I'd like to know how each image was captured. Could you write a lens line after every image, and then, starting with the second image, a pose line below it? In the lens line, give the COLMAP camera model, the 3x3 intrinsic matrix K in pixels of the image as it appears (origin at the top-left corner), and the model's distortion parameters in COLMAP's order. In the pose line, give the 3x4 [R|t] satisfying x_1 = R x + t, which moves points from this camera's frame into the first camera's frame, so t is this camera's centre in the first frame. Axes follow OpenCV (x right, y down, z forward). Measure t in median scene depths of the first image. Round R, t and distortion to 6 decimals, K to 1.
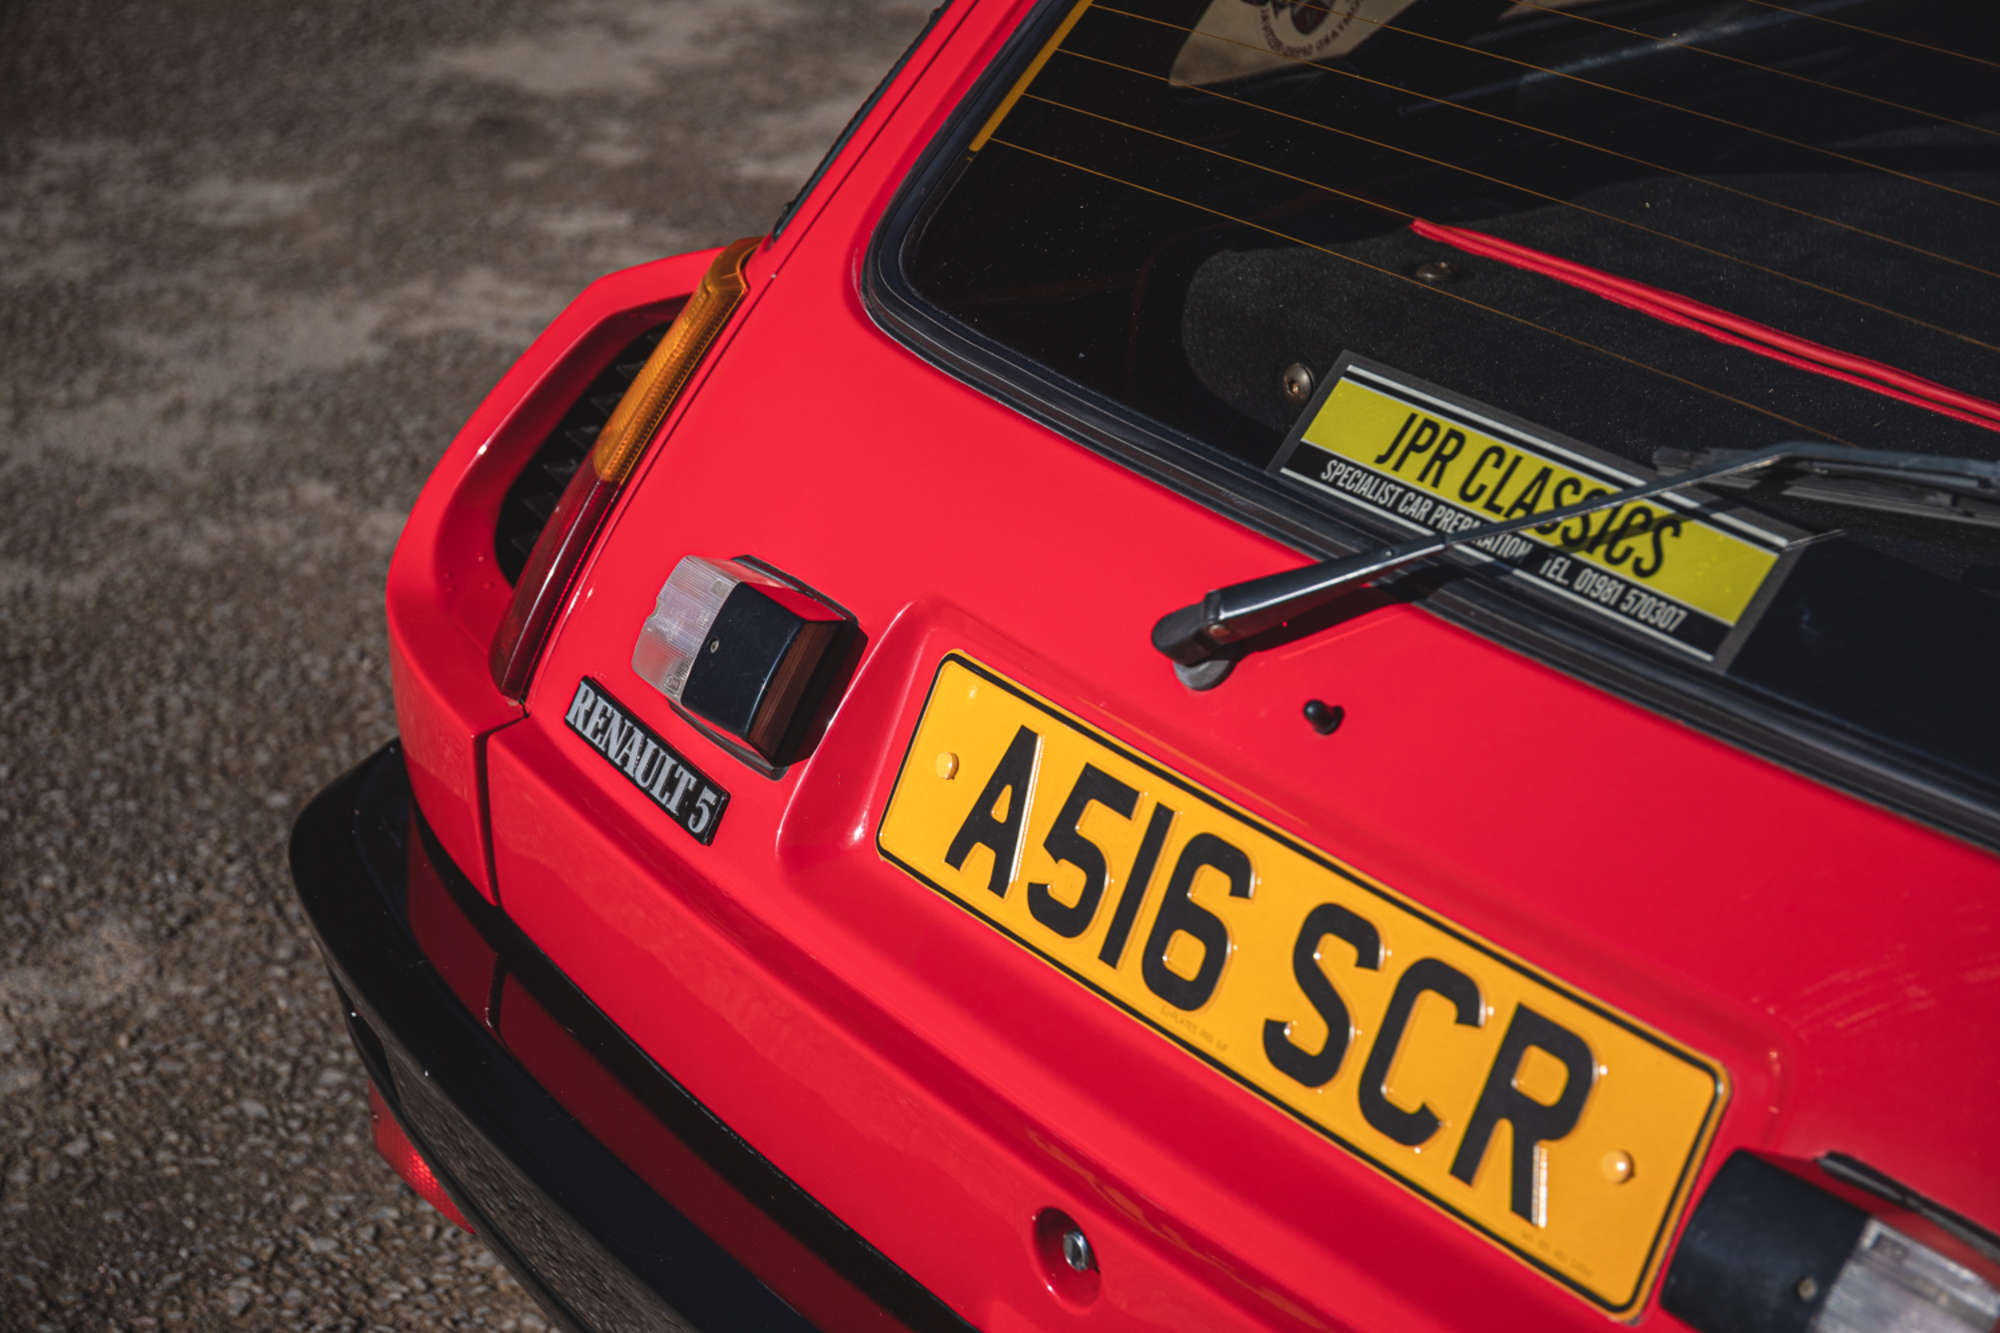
lens RADIAL K [[3714.5, 0, 998.9], [0, 3714.5, 712.8], [0, 0, 1]] dist [0.089982, 0.479945]
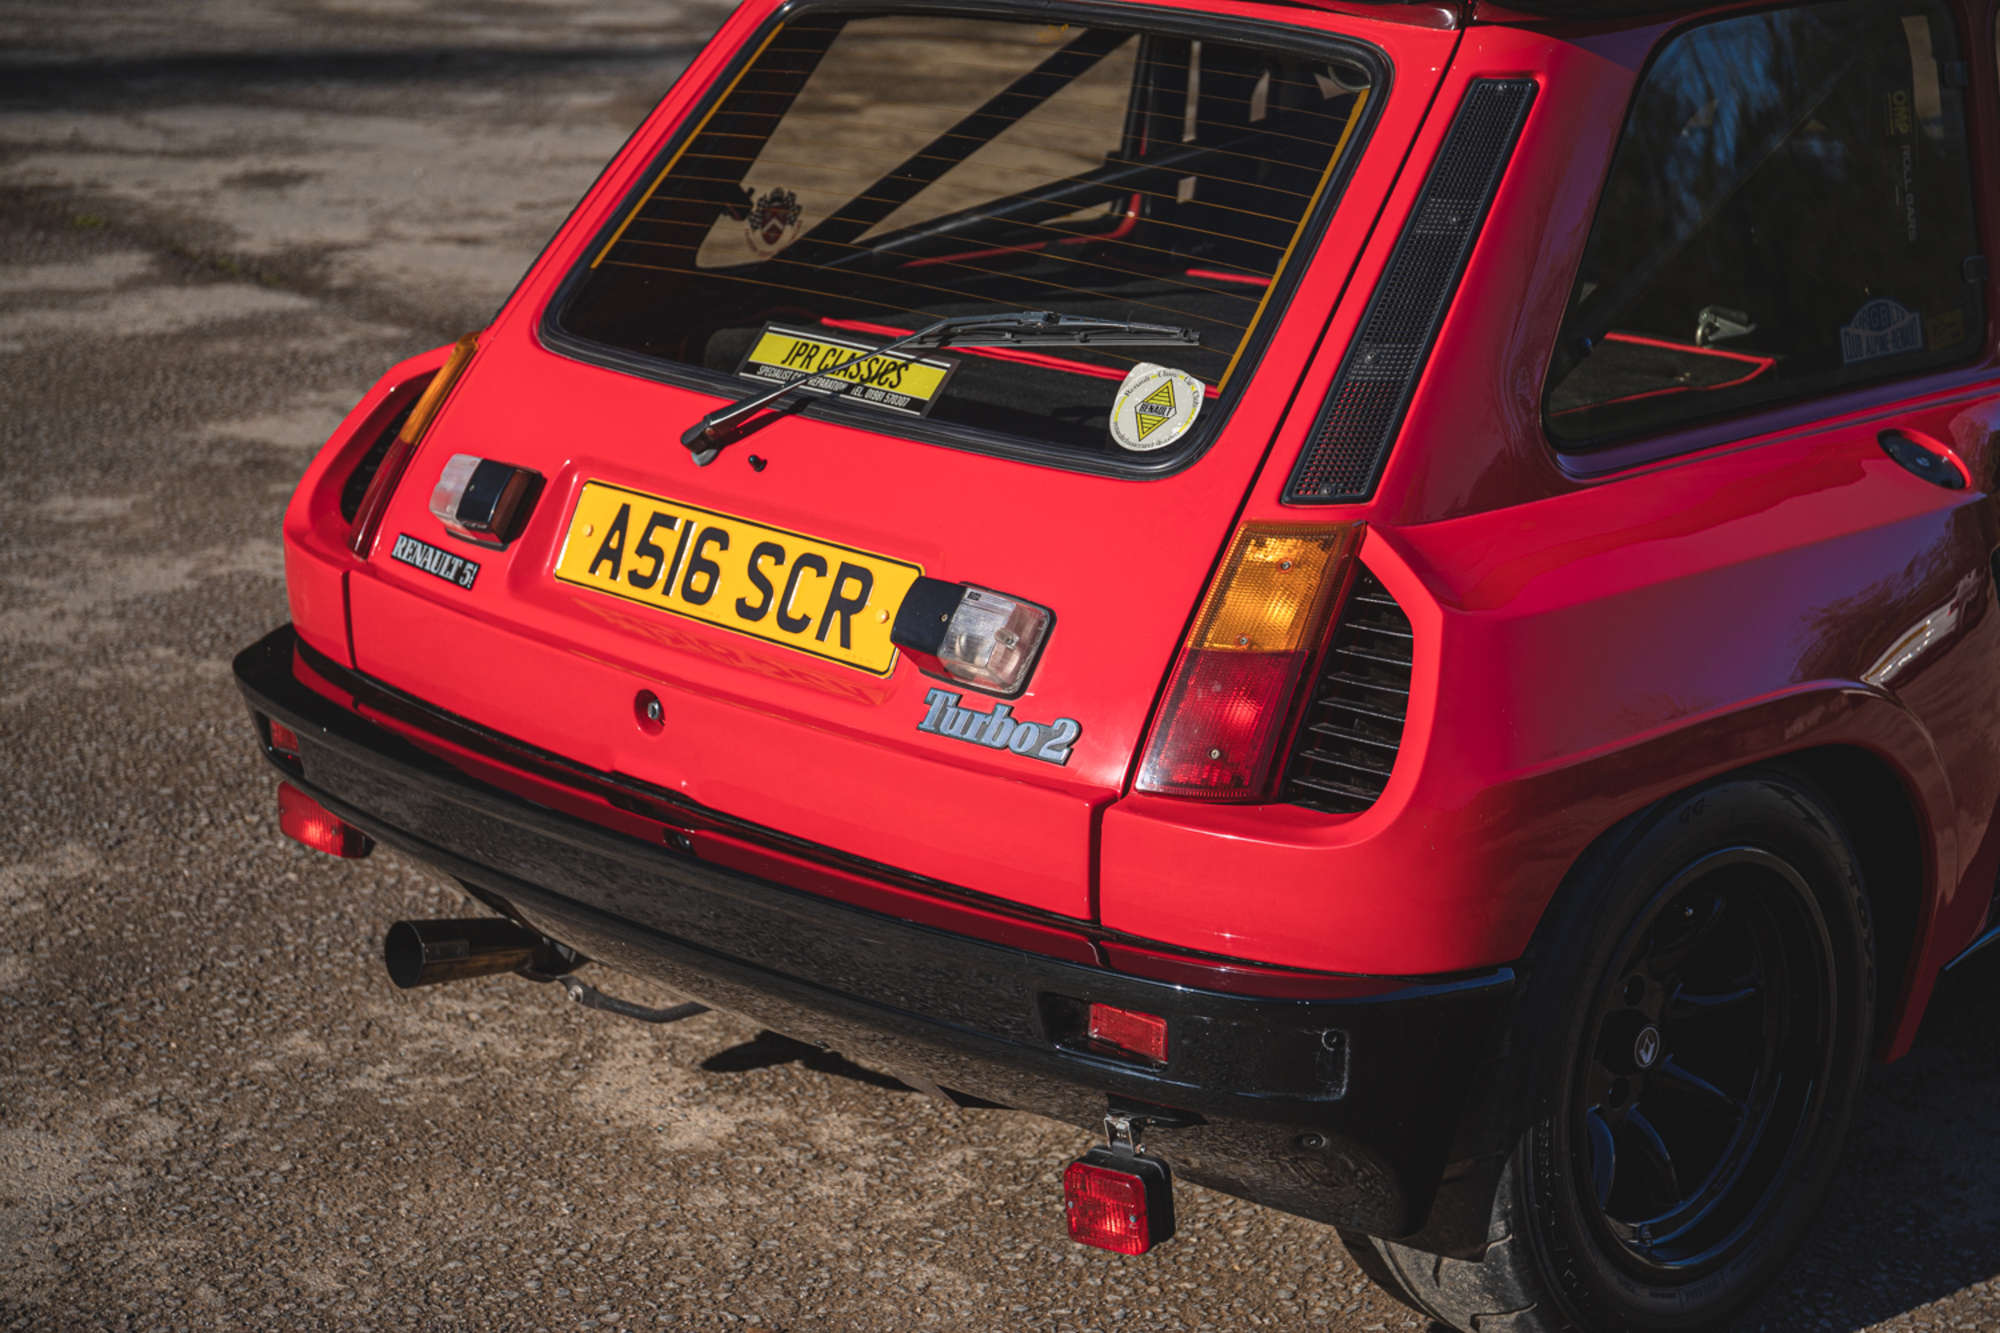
lens RADIAL K [[3553.9, 0, 1004.9], [0, 3553.9, 714.0], [0, 0, 1]] dist [0.080359, 0.304705]
pose [[0.994079, -0.030893, 0.104180, 0.007179], [0.046268, 0.987820, -0.148565, 0.410499], [-0.098321, 0.152506, 0.983400, -0.939181]]
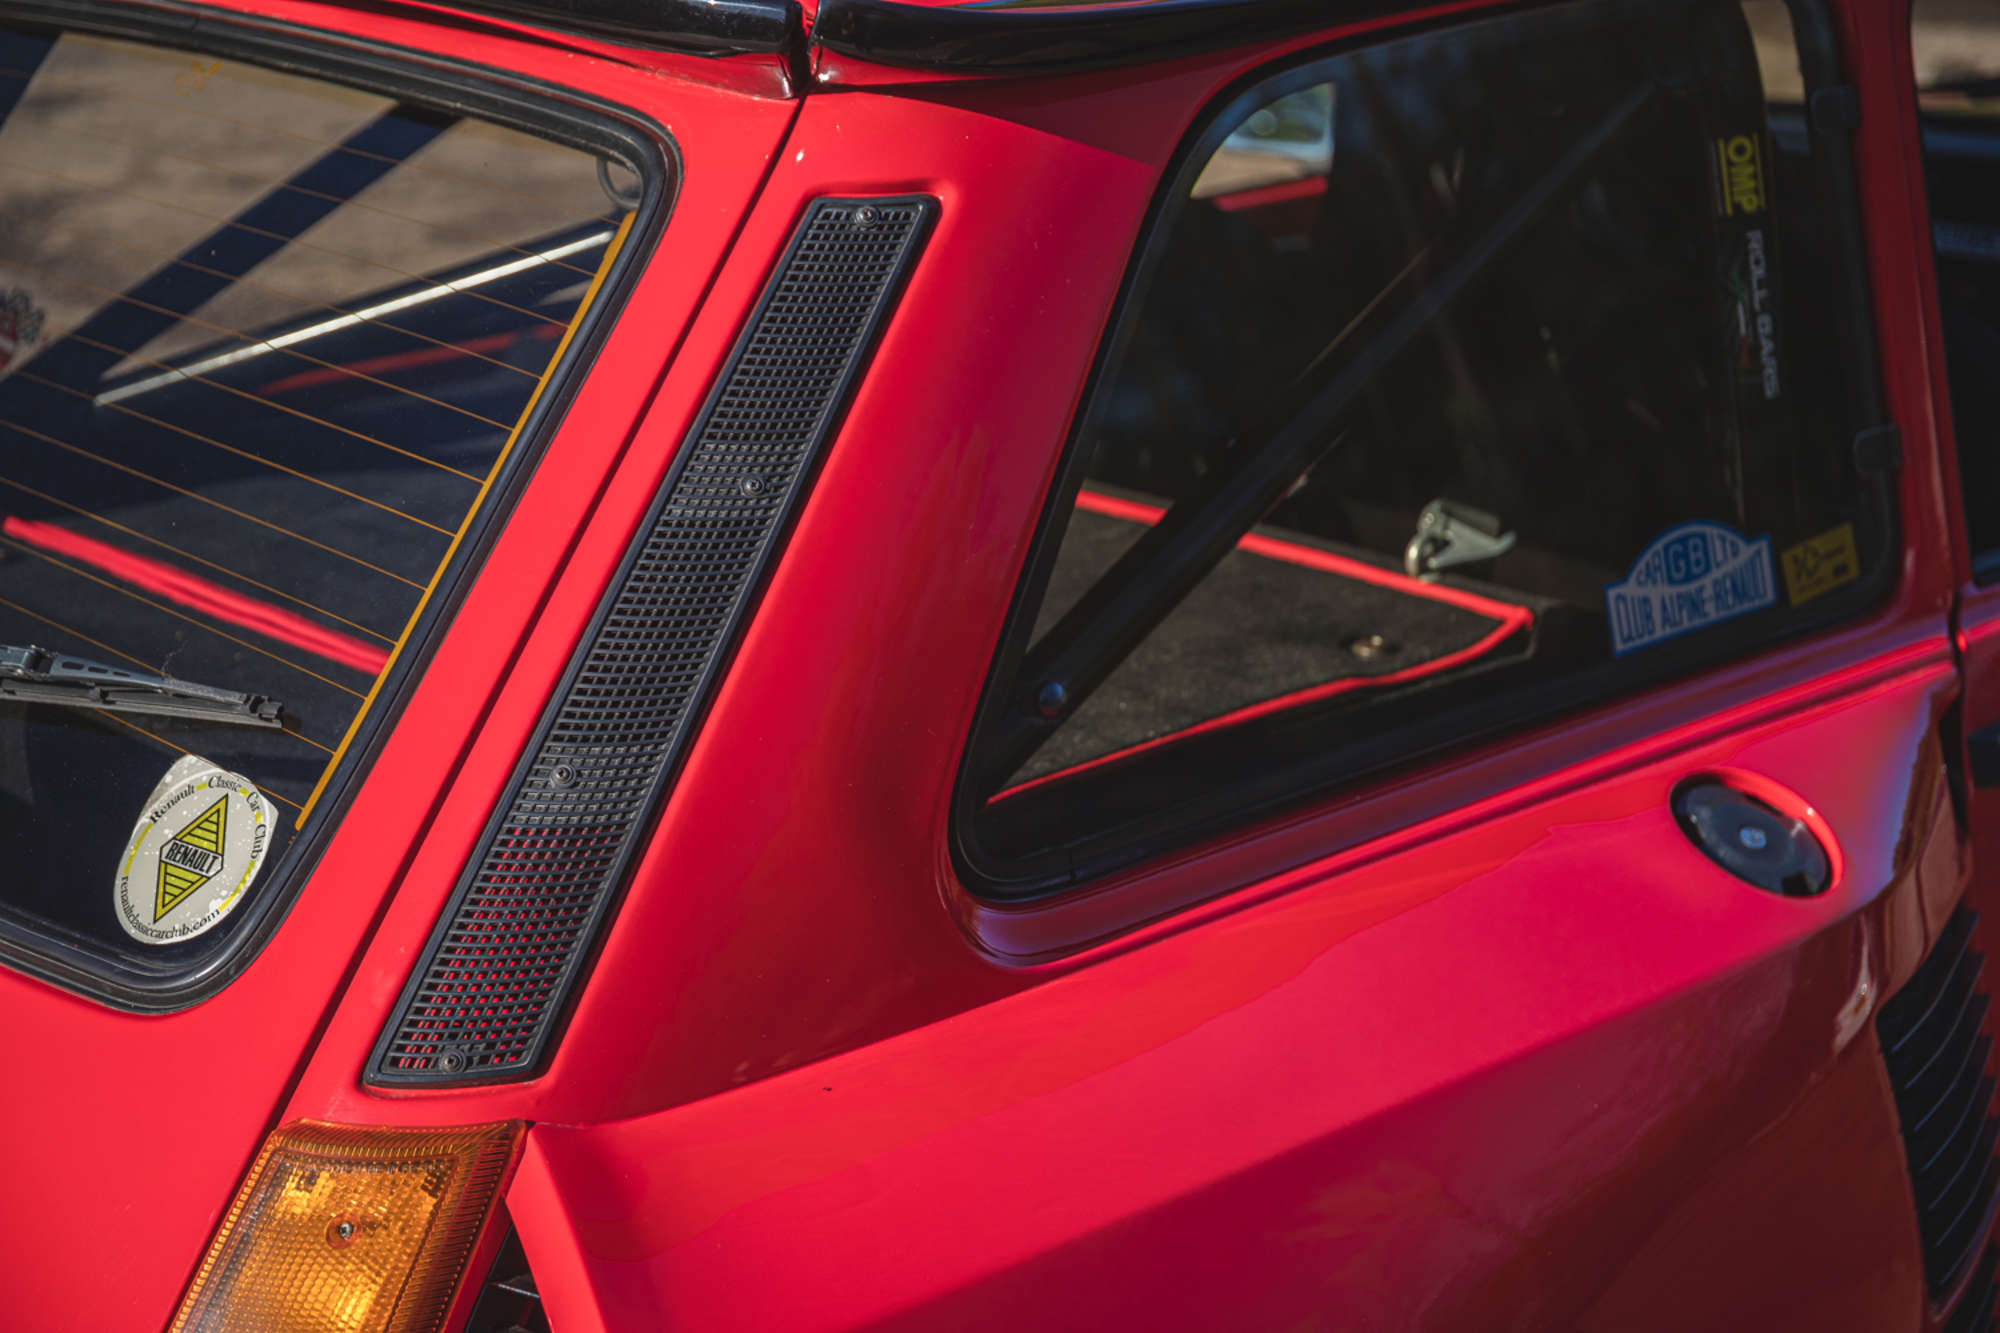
lens RADIAL K [[3714.5, 0, 998.9], [0, 3714.5, 712.8], [0, 0, 1]] dist [0.089982, 0.479945]
pose [[0.997283, -0.050344, 0.053778, 0.418453], [0.056183, 0.991977, -0.113251, 0.092102], [-0.047645, 0.115965, 0.992110, -0.211471]]
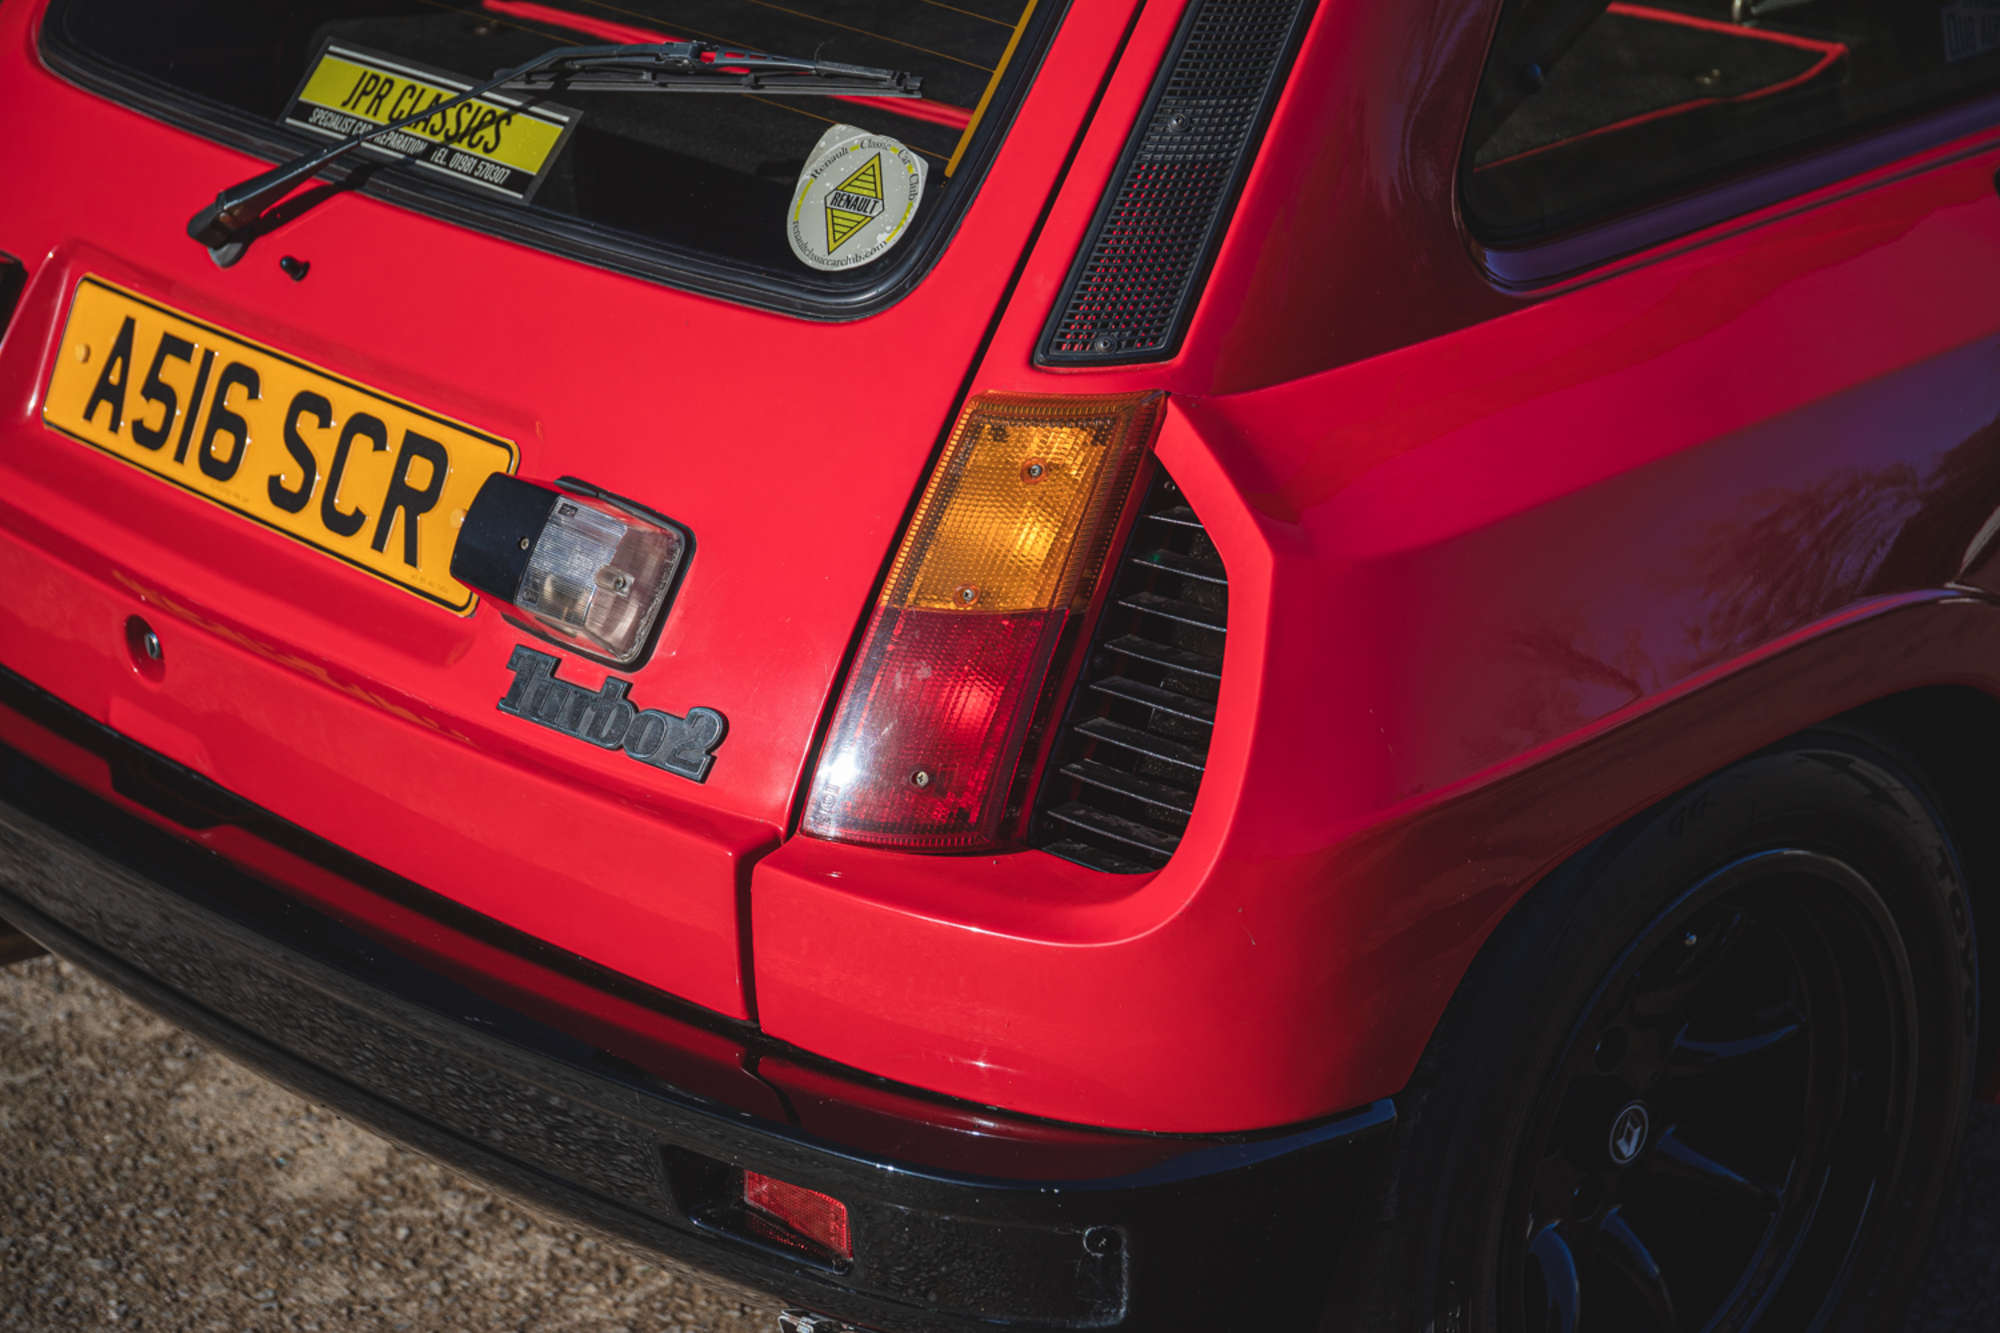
lens RADIAL K [[3714.5, 0, 998.9], [0, 3714.5, 712.8], [0, 0, 1]] dist [0.089982, 0.479945]
pose [[0.995788, -0.061646, 0.067863, 0.221137], [0.063325, 0.997731, -0.022866, 0.199062], [-0.066299, 0.027067, 0.997433, -0.426541]]
